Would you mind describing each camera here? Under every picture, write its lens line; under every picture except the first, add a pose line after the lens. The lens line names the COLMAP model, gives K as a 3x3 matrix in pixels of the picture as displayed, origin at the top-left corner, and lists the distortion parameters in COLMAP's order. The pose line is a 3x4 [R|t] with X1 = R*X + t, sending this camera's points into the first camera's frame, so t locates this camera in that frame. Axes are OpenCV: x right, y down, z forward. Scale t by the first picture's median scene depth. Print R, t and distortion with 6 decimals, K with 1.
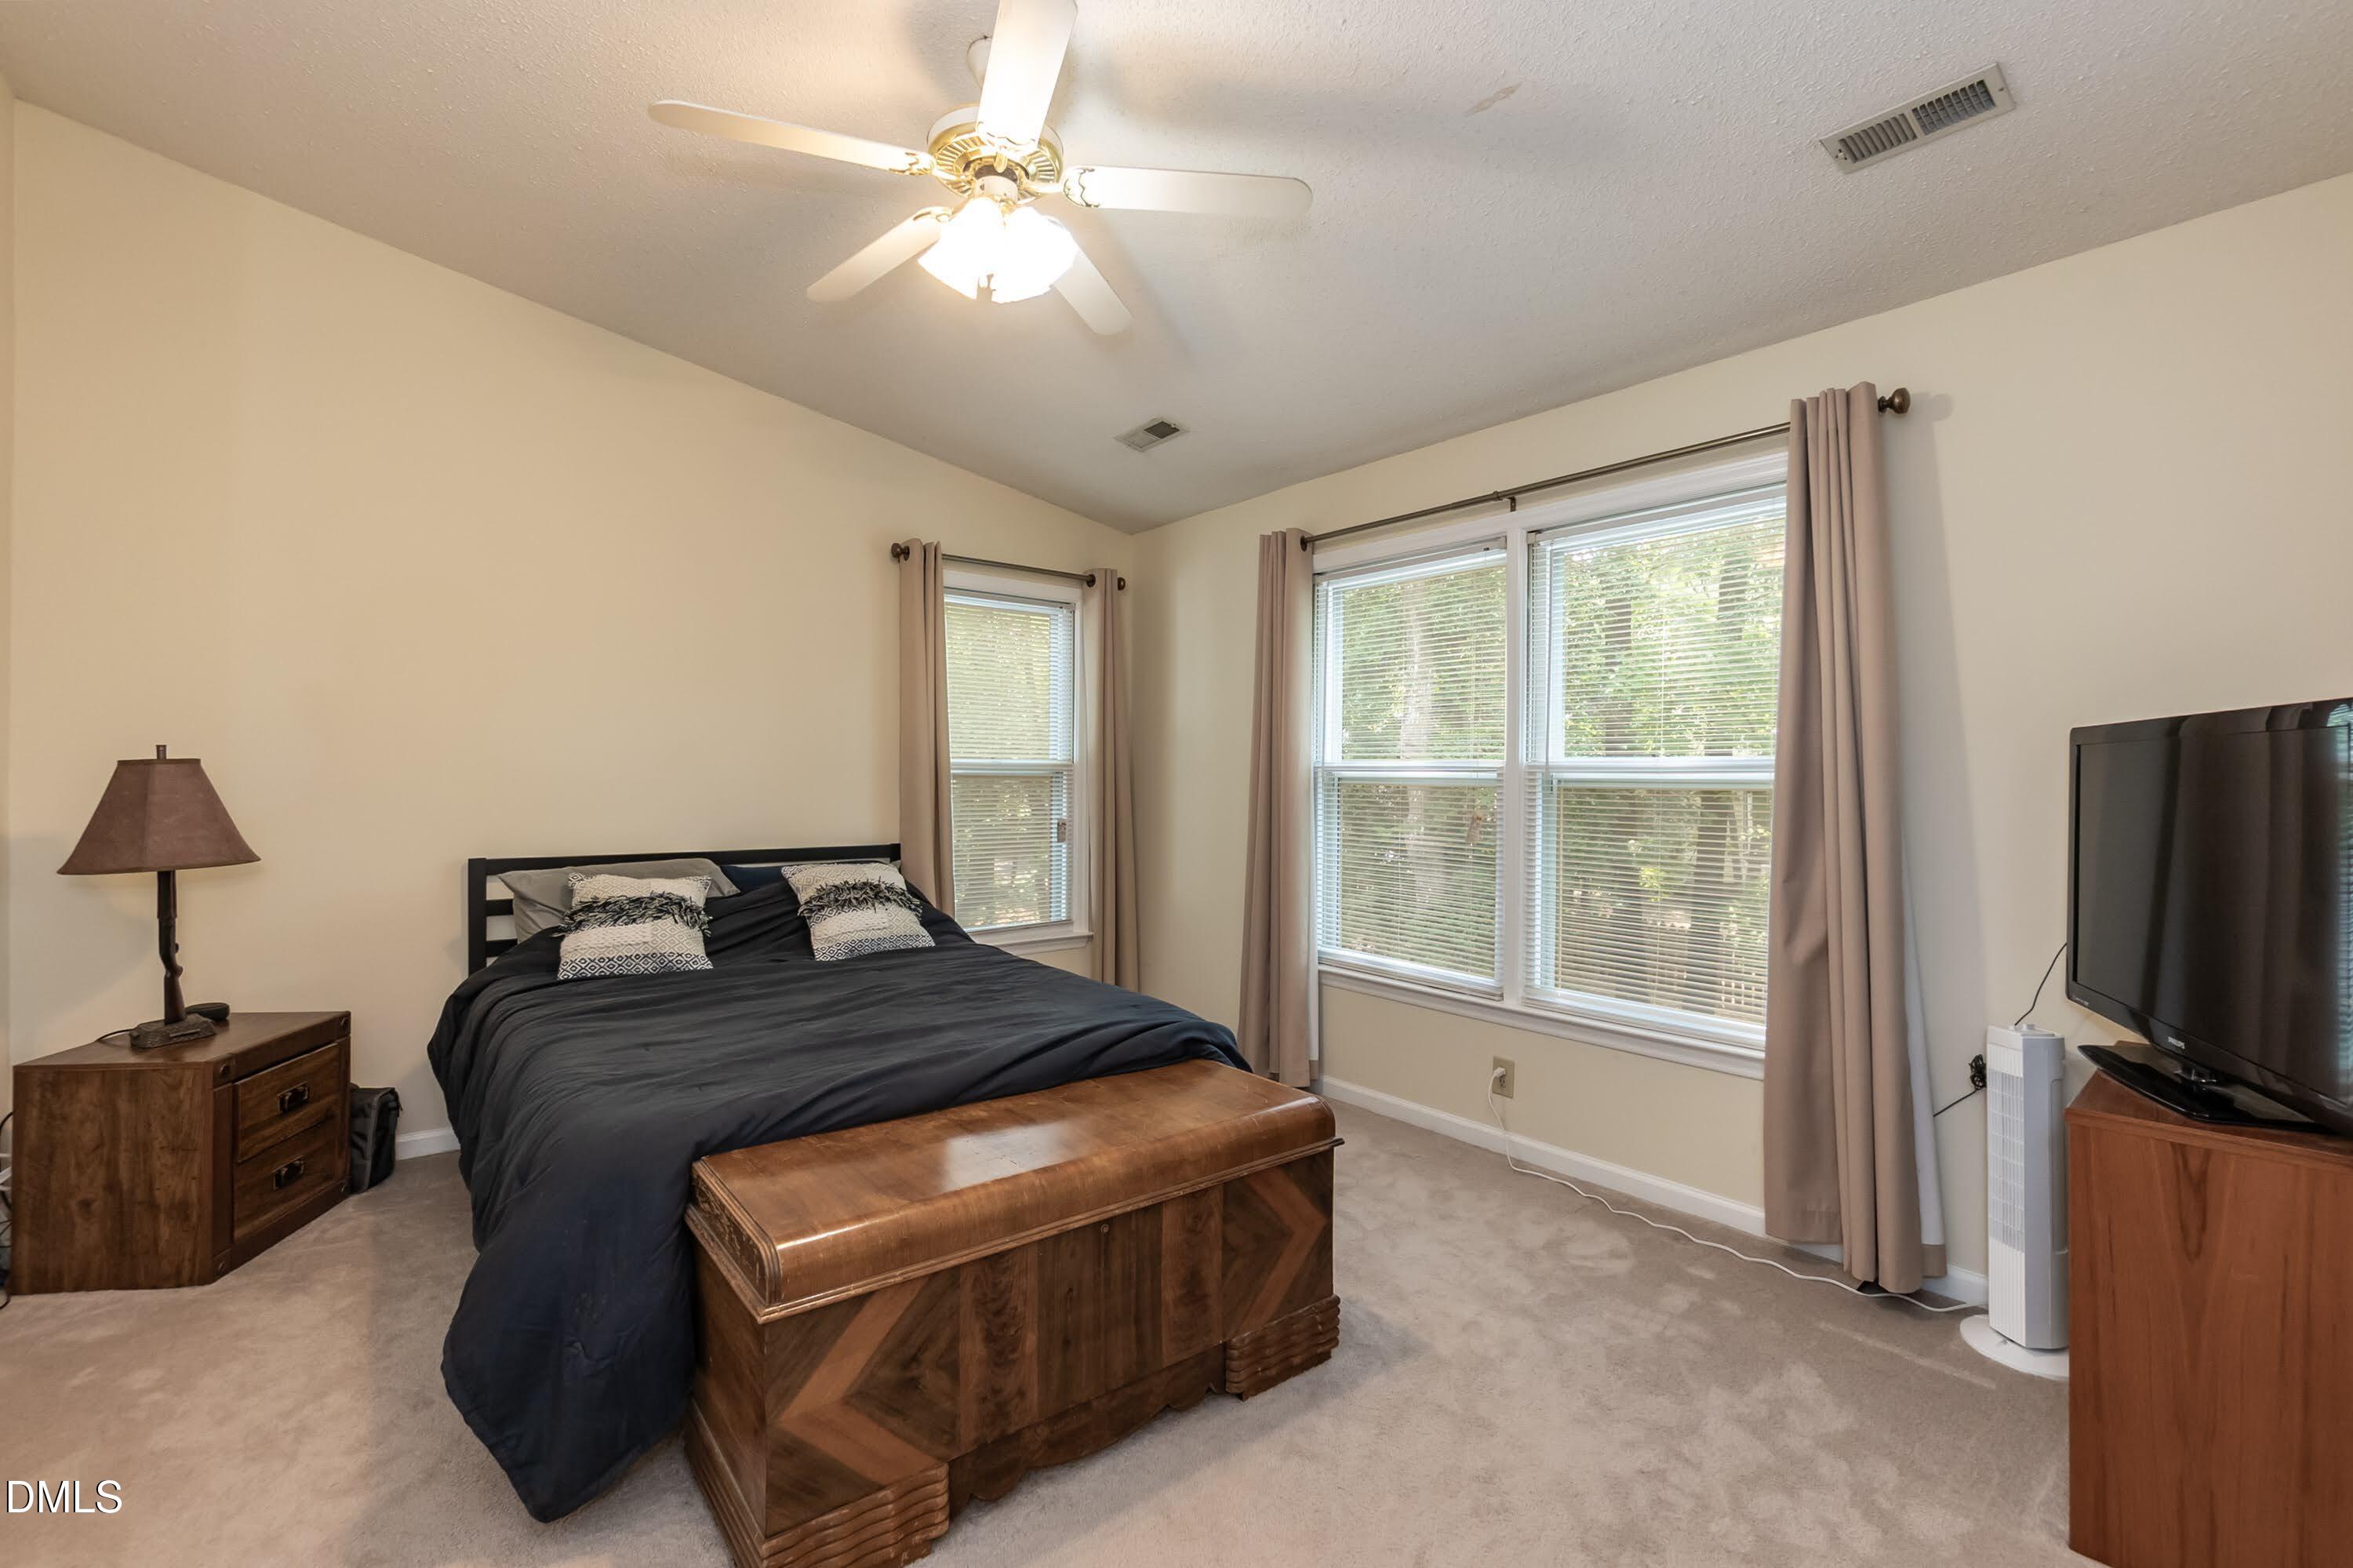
lens RADIAL K [[1041.0, 0, 1164.2], [0, 1041.0, 775.2], [0, 0, 1]] dist [-0.034497, 0.012959]
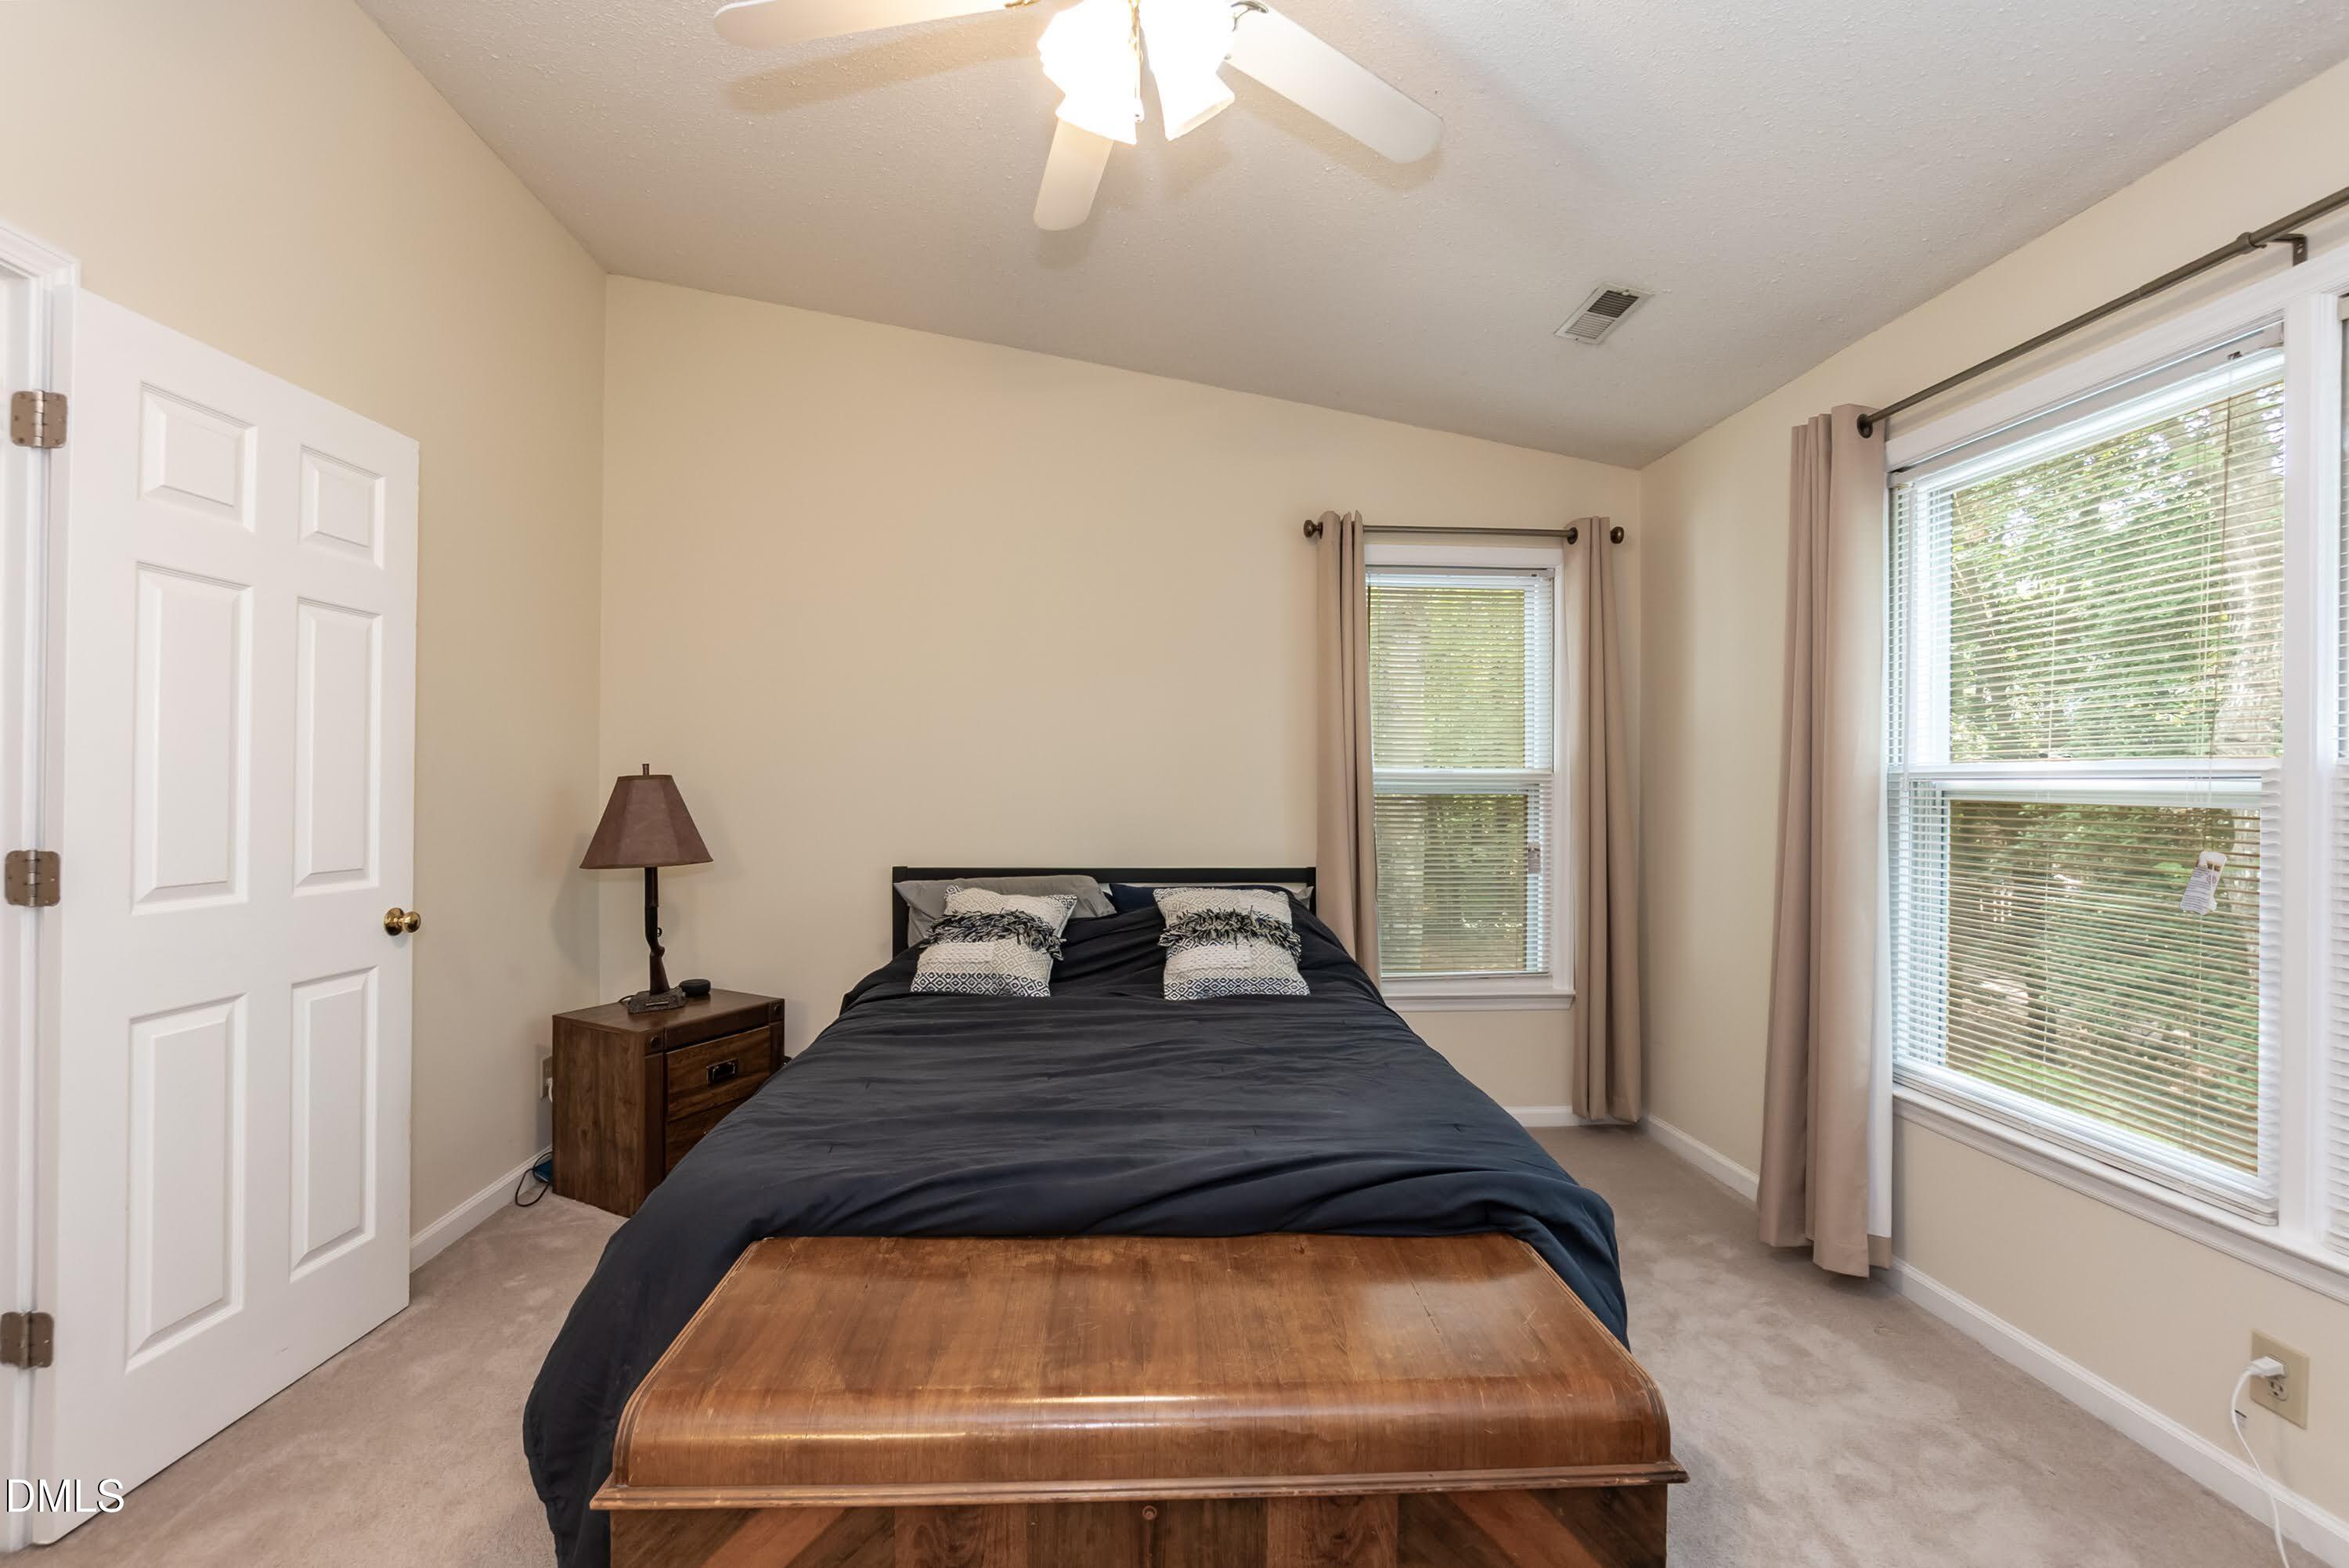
lens RADIAL K [[1032.7, 0, 1160.6], [0, 1032.7, 784.7], [0, 0, 1]] dist [-0.035338, 0.011936]
pose [[0.814159, -0.003666, -0.580630, 0.170569], [0.001218, 0.999989, -0.004605, 0.001248], [0.580641, 0.003042, 0.814154, 0.281022]]
